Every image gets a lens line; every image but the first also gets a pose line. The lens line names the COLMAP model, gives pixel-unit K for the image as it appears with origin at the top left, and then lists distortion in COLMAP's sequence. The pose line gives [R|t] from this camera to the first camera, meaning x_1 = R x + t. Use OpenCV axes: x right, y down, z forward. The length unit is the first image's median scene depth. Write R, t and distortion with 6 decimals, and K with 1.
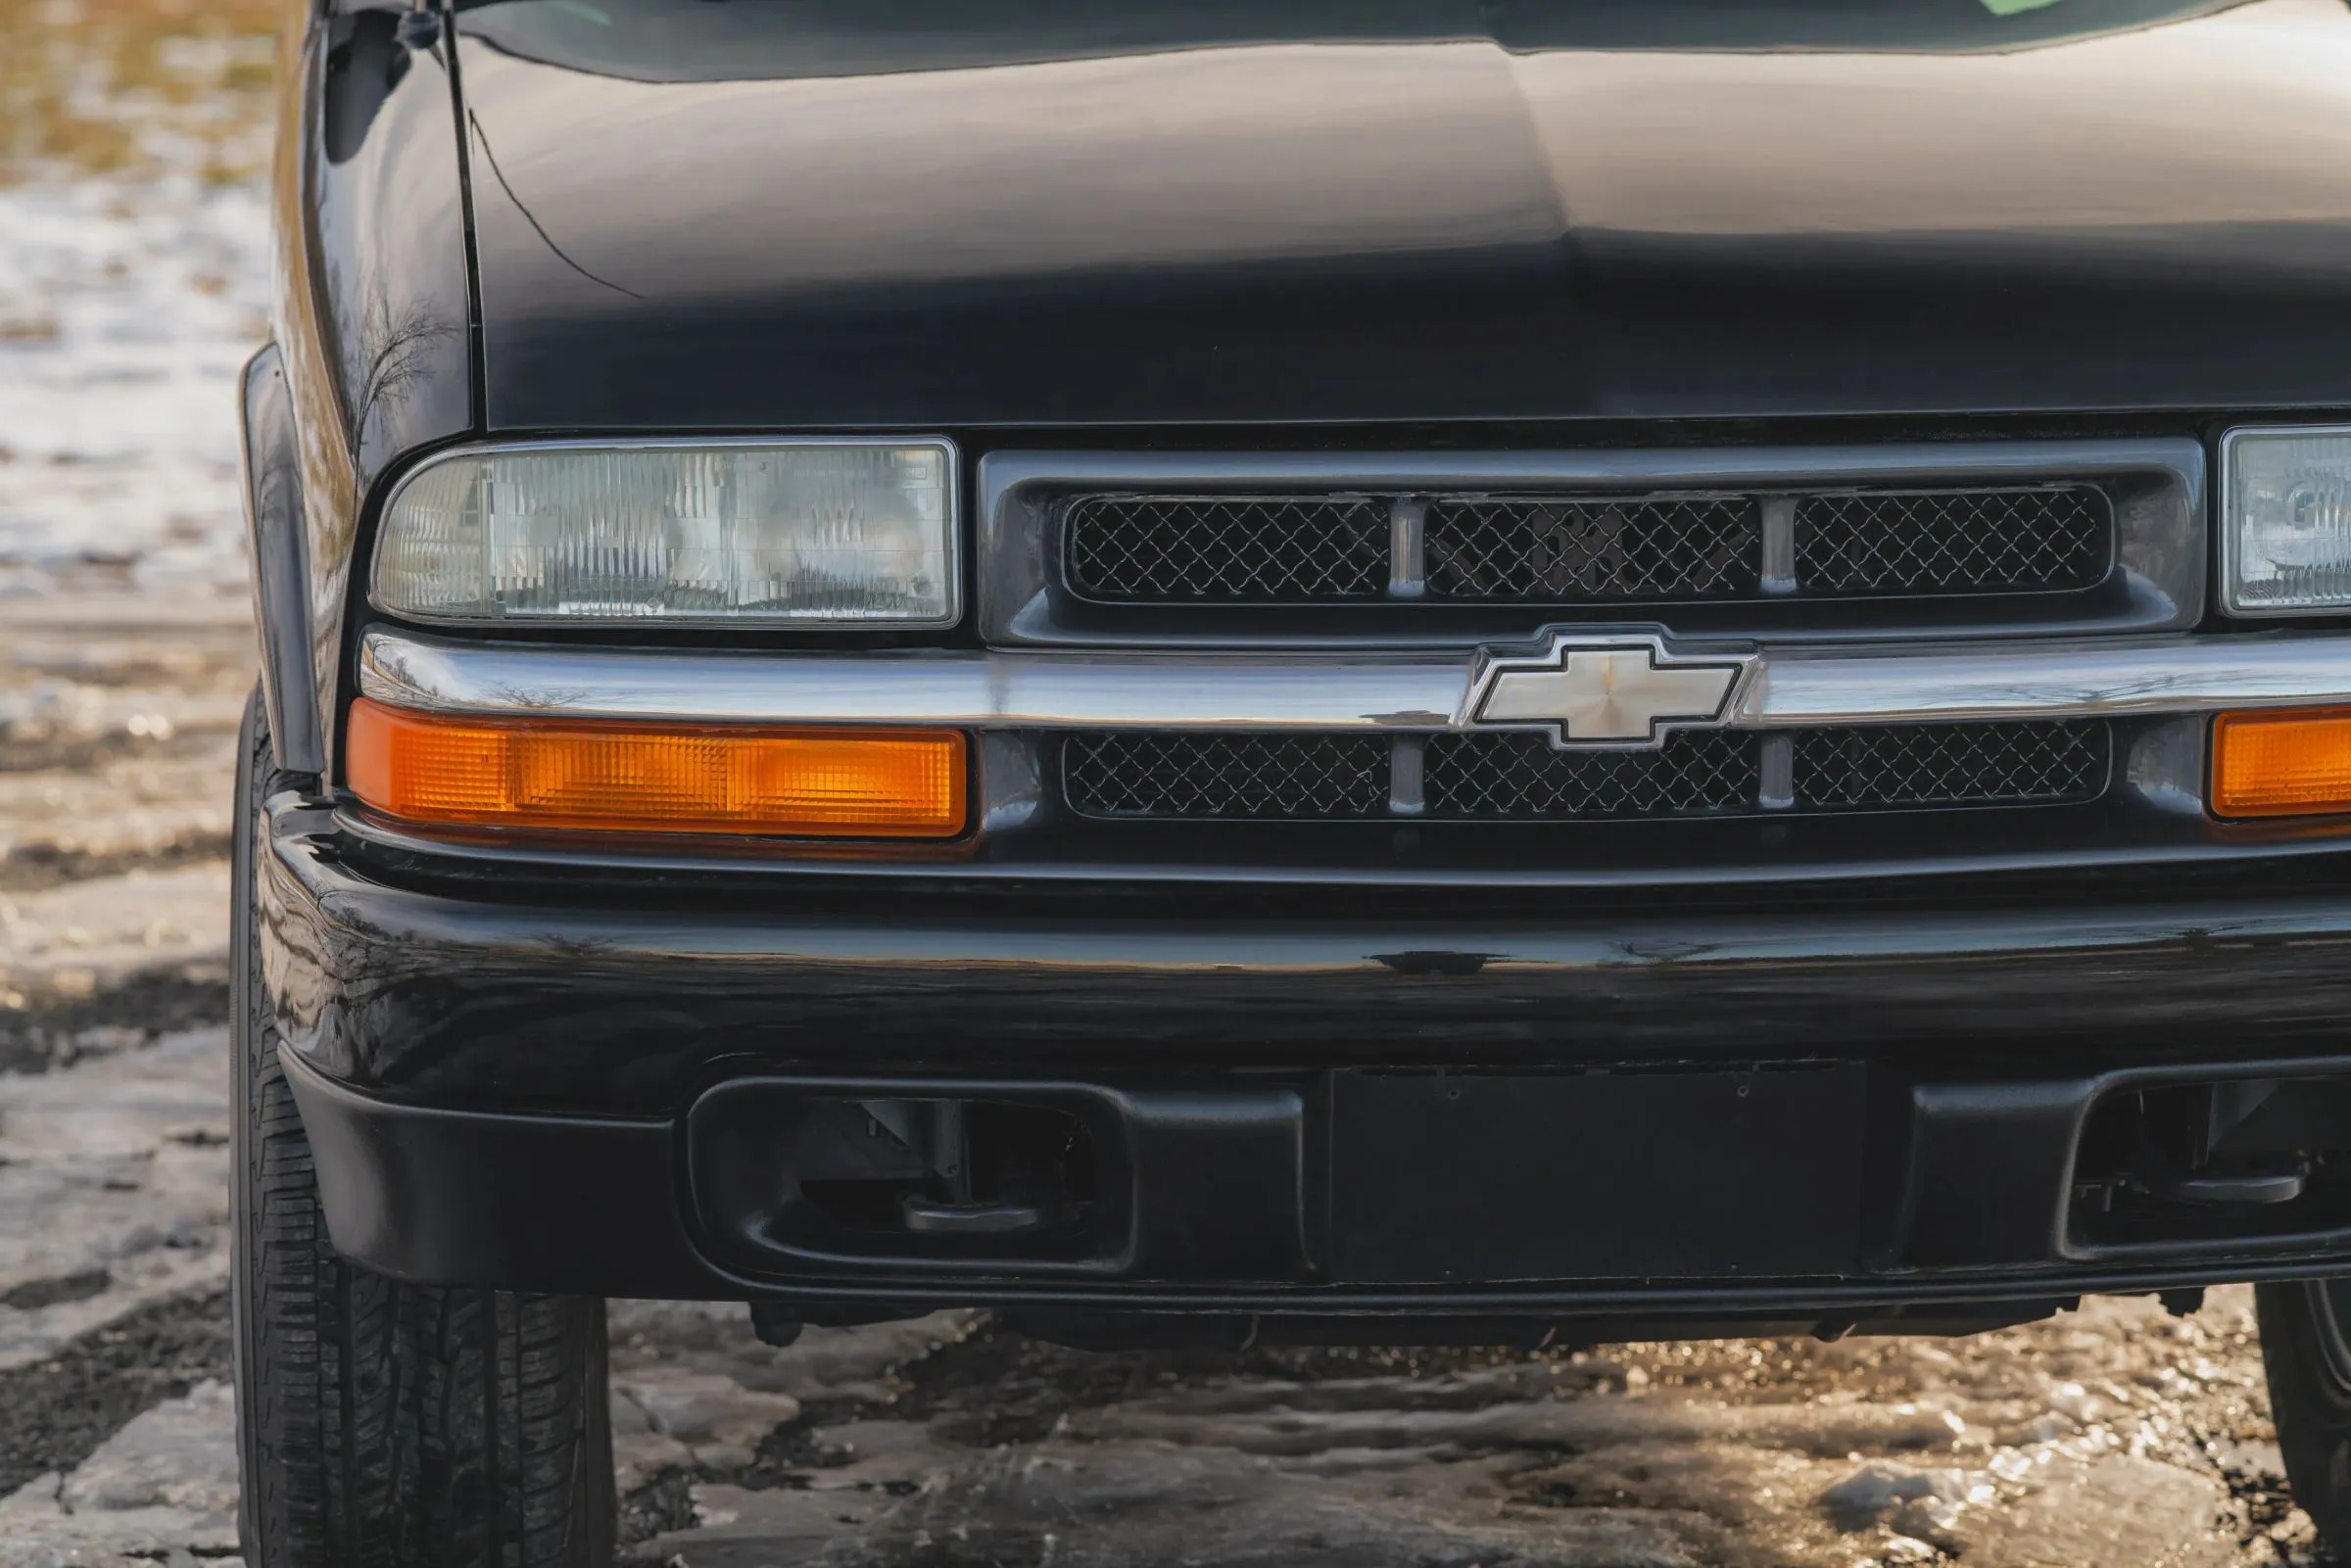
lens RADIAL K [[11250.8, 0, 1175.5], [0, 11250.8, 784.0], [0, 0, 1]] dist [0.464714, 5.840722]
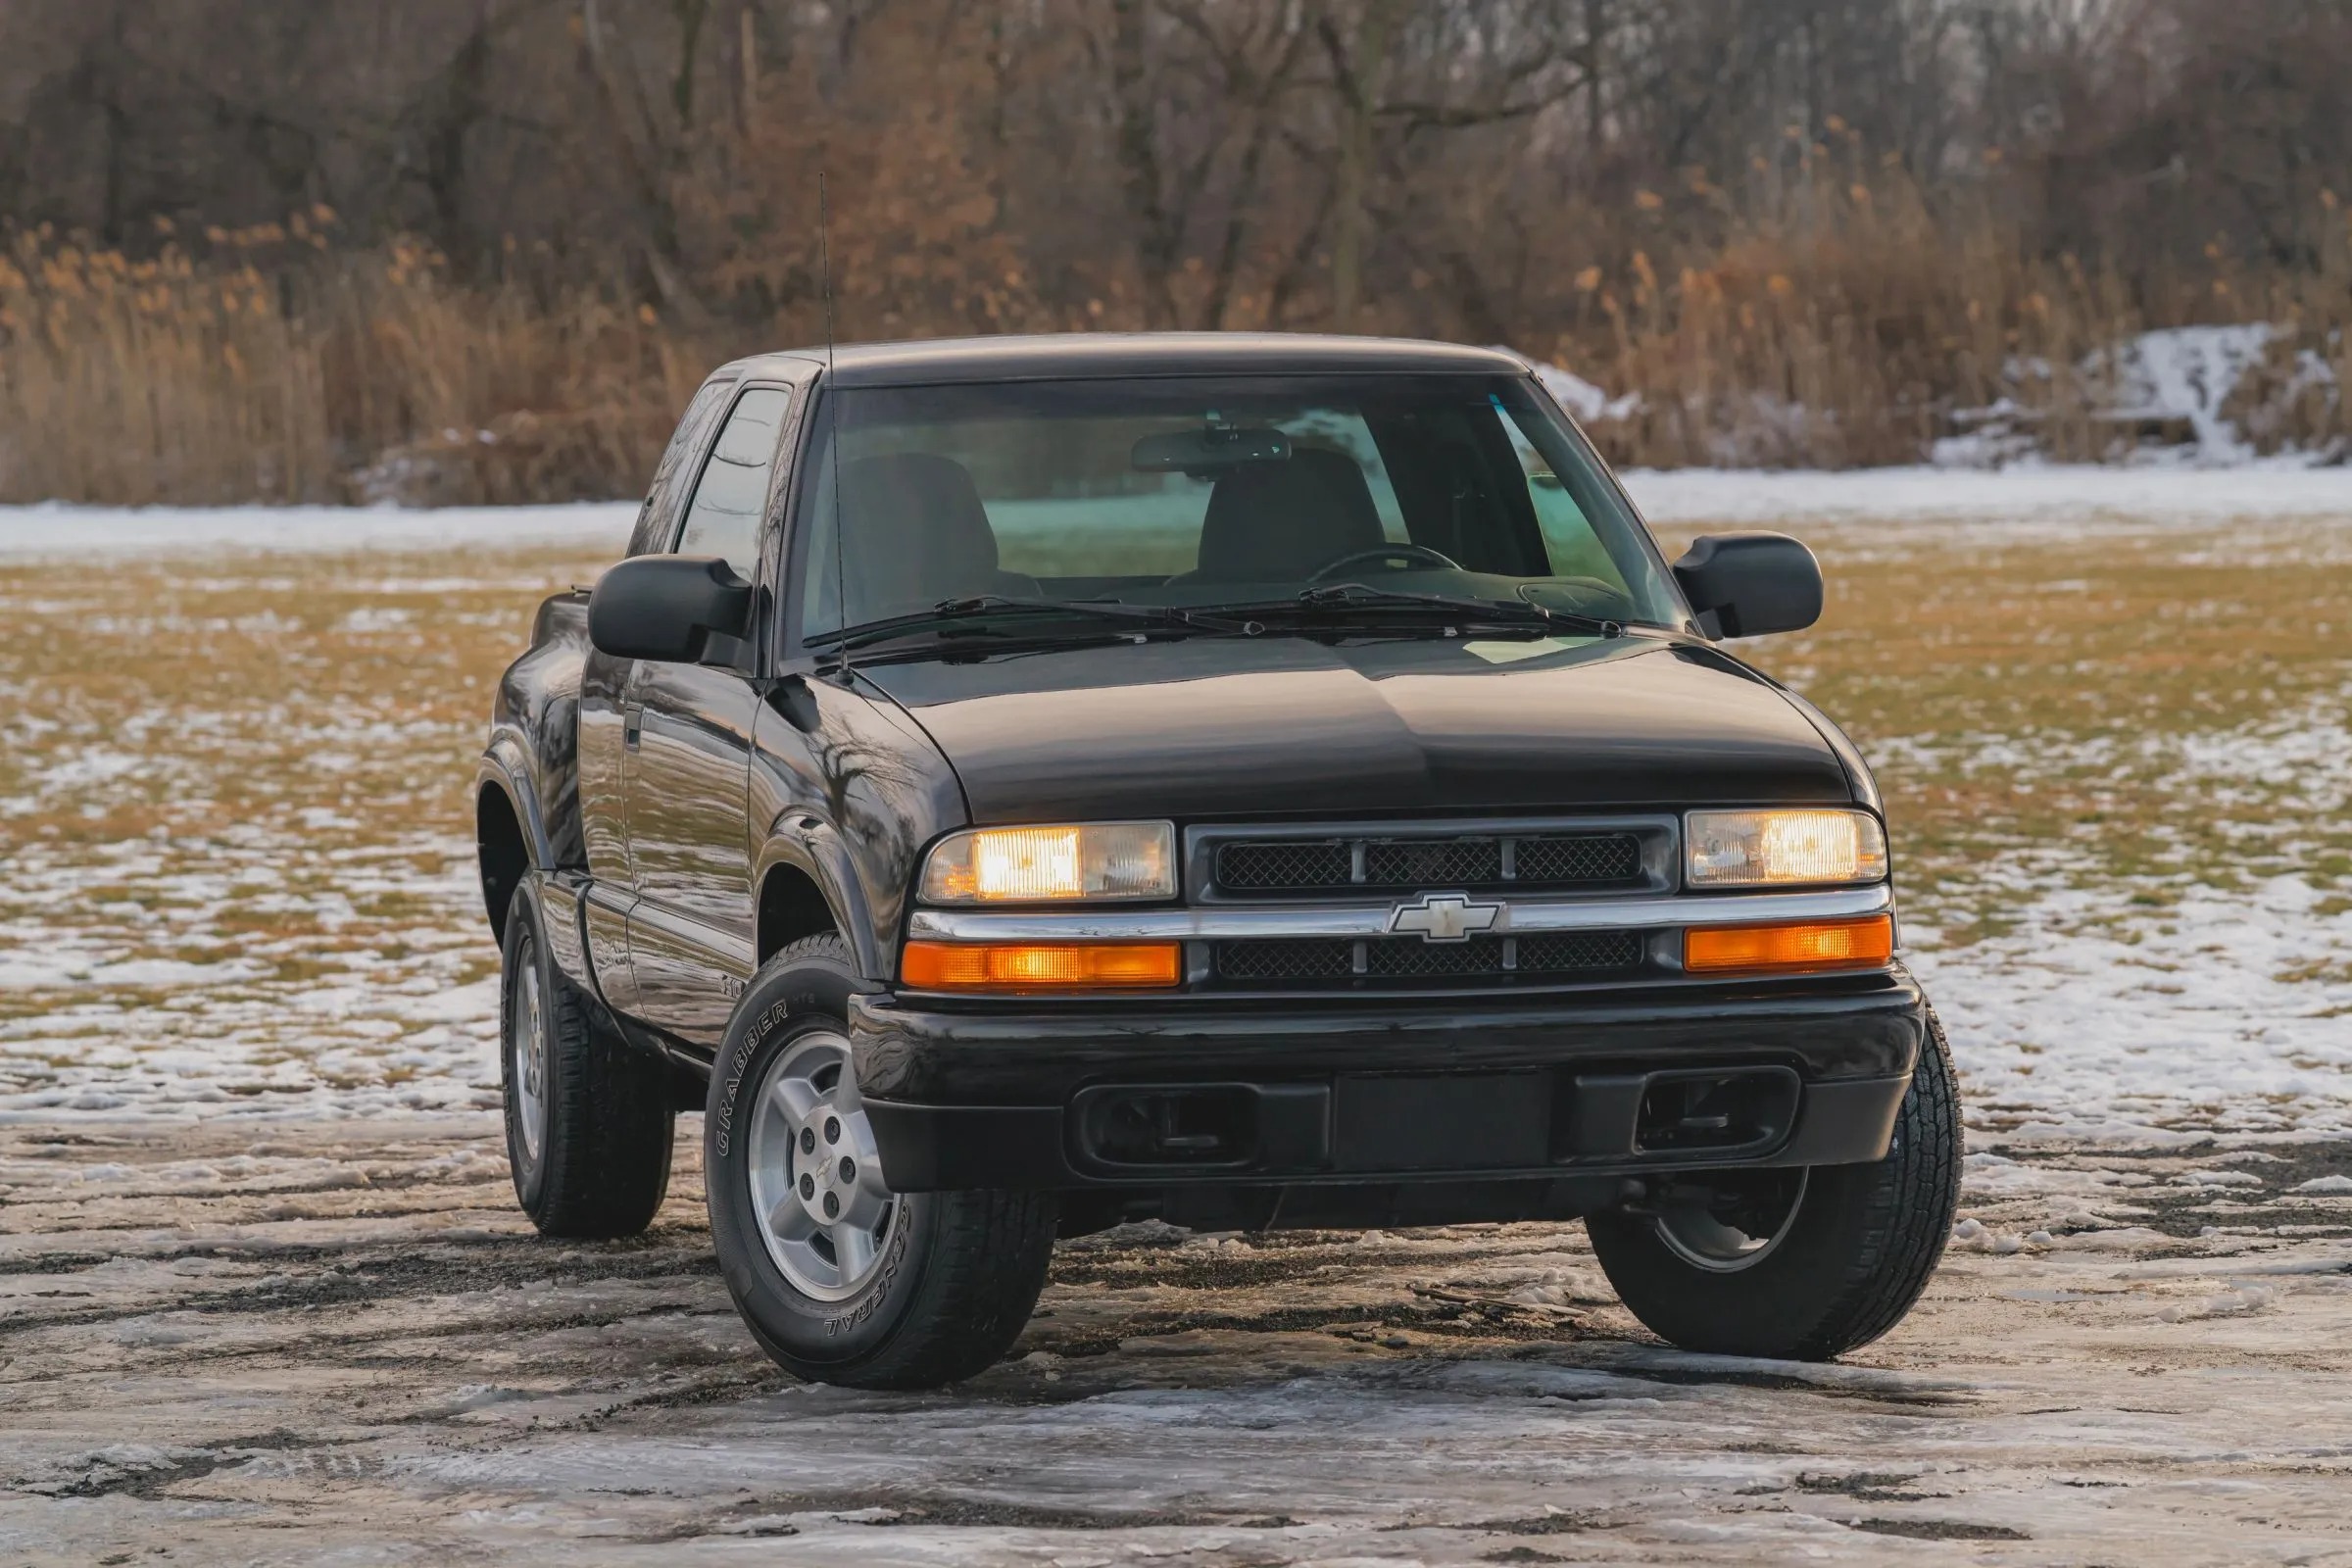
lens RADIAL K [[11256.7, 0, 1176.0], [0, 11256.7, 784.0], [0, 0, 1]] dist [0.464714, 5.840722]
pose [[0.991950, -0.017950, 0.125355, -0.320258], [0.029881, 0.995128, -0.093953, 0.187759], [-0.123058, 0.096943, 0.987653, -1.382207]]
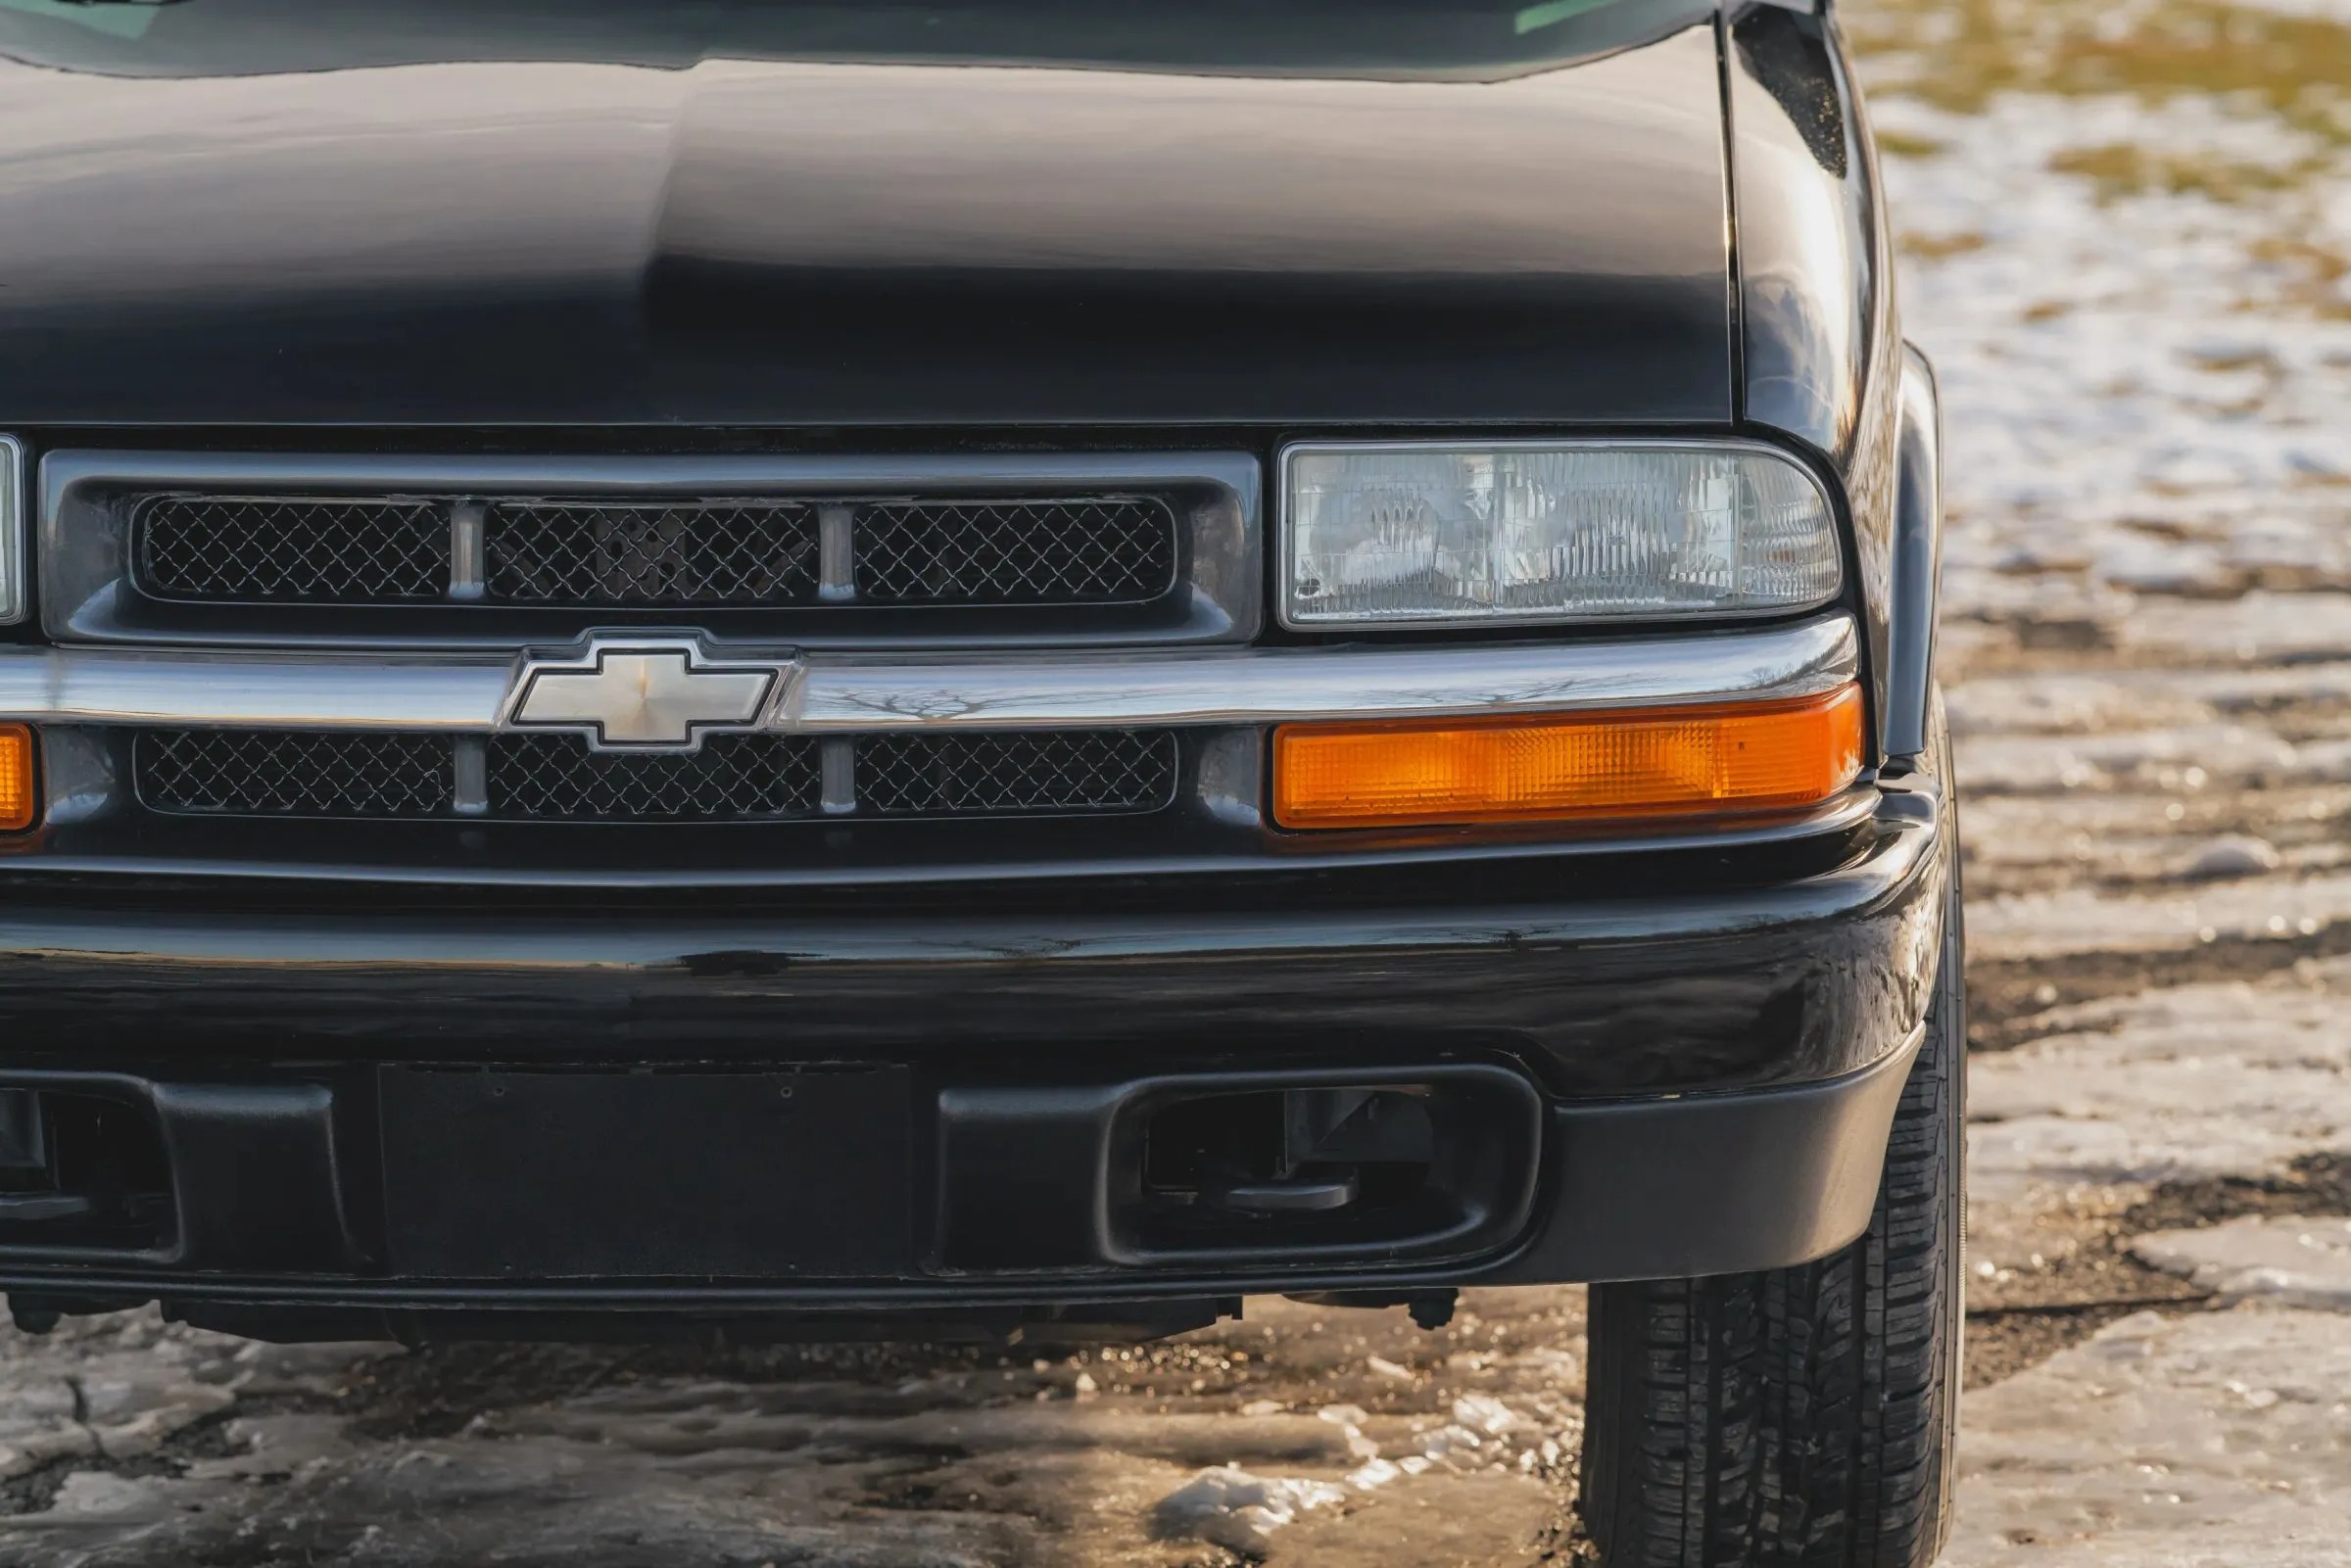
lens RADIAL K [[11250.8, 0, 1175.5], [0, 11250.8, 784.0], [0, 0, 1]] dist [0.464714, 5.840722]
pose [[0.992306, 0.014080, -0.123008, 0.208221], [-0.014535, 0.999890, -0.002801, 0.001916], [0.122955, 0.004568, 0.992402, 0.001437]]
